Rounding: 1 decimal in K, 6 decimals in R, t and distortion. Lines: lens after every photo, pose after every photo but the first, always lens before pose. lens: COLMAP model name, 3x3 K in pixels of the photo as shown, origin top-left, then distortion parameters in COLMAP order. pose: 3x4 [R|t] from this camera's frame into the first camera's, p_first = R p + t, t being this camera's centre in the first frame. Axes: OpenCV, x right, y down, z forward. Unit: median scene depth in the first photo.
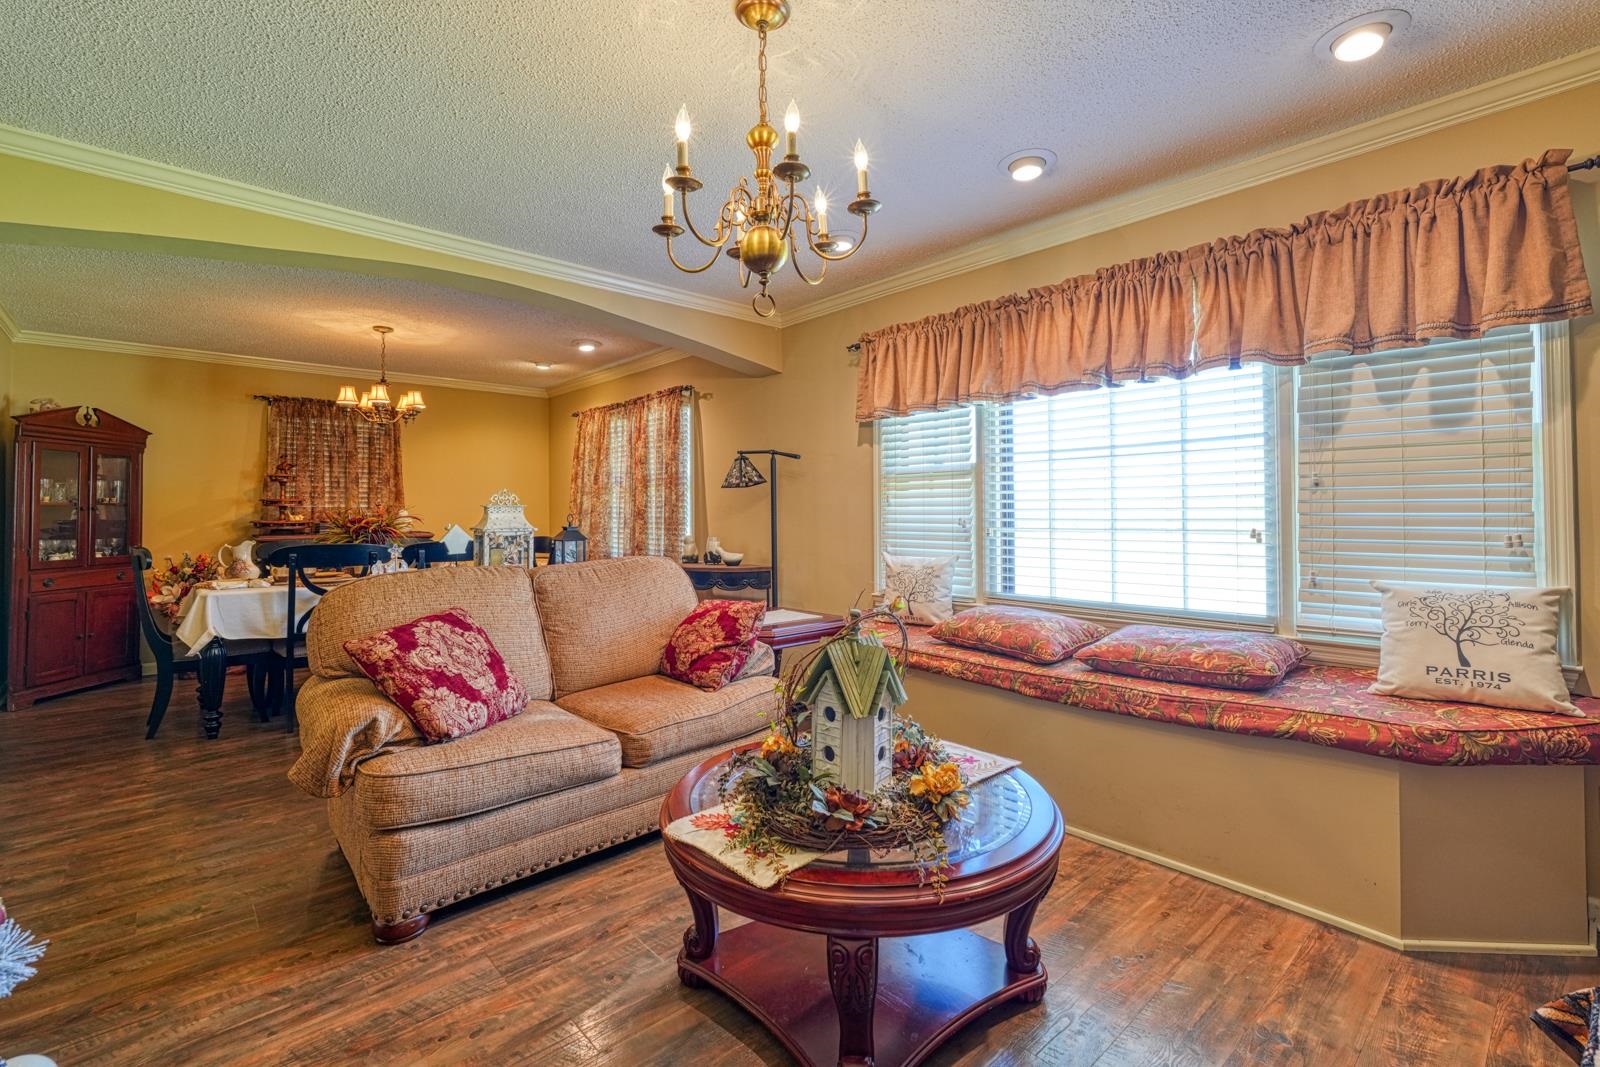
lens RADIAL K [[710.0, 0, 803.2], [0, 710.0, 504.3], [0, 0, 1]] dist [0.001637, -0.000309]
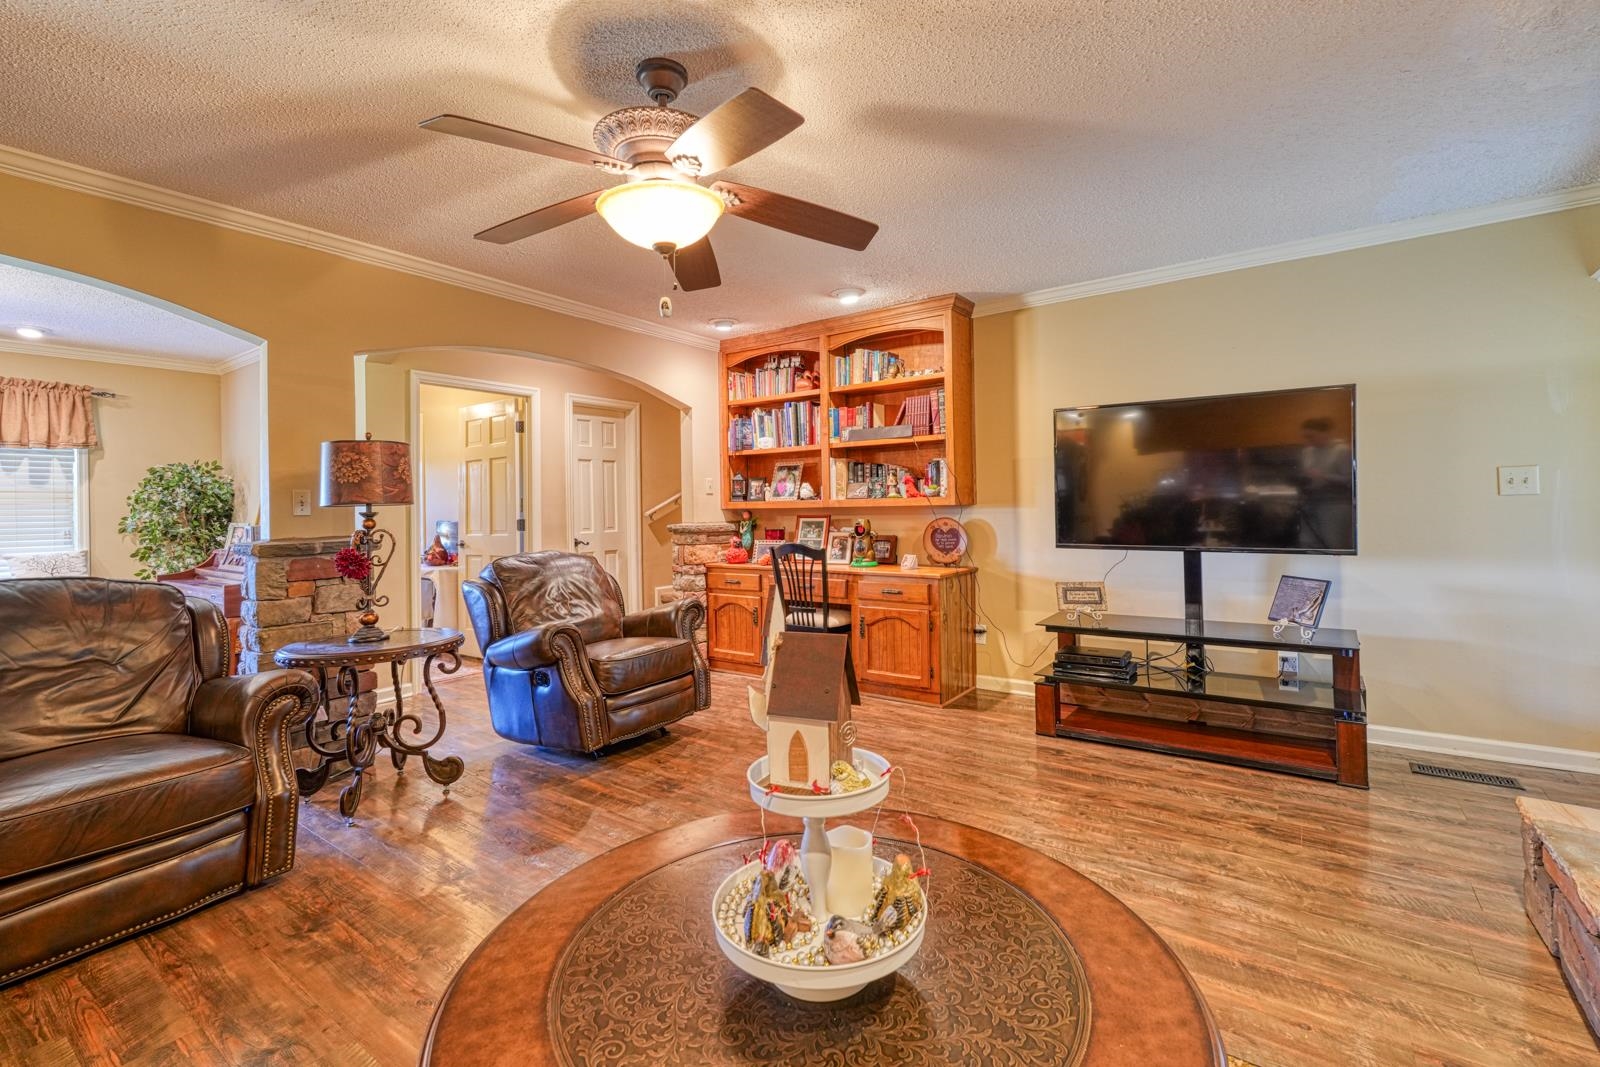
lens RADIAL K [[710.0, 0, 803.2], [0, 710.0, 504.3], [0, 0, 1]] dist [0.001637, -0.000309]
pose [[-0.207031, 0.014570, 0.978226, -1.113908], [0.008382, 0.999879, -0.013118, 0.002972], [-0.978299, 0.005484, -0.207128, -0.568851]]
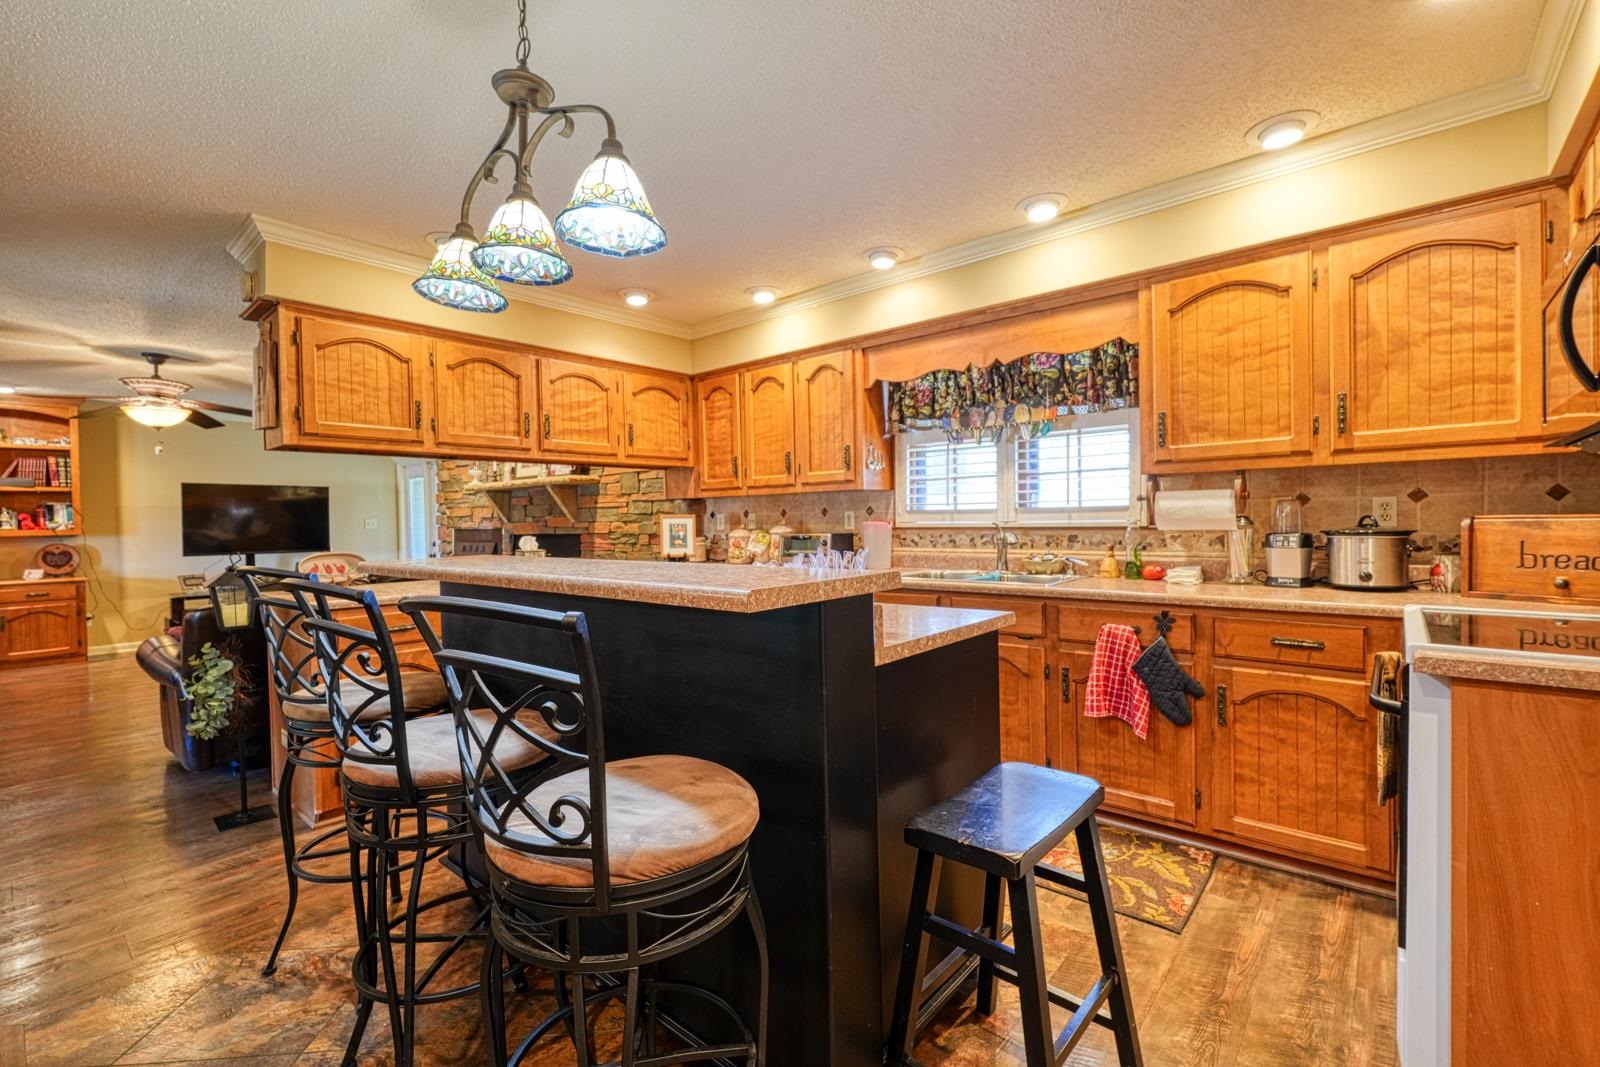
lens RADIAL K [[698.6, 0, 803.2], [0, 698.6, 530.6], [0, 0, 1]] dist [0.001176, 0.000273]
pose [[-0.992117, 0.027460, -0.122267, -1.610309], [0.026957, 0.999620, 0.005769, 0.019034], [0.122379, 0.002428, -0.992480, 0.905204]]
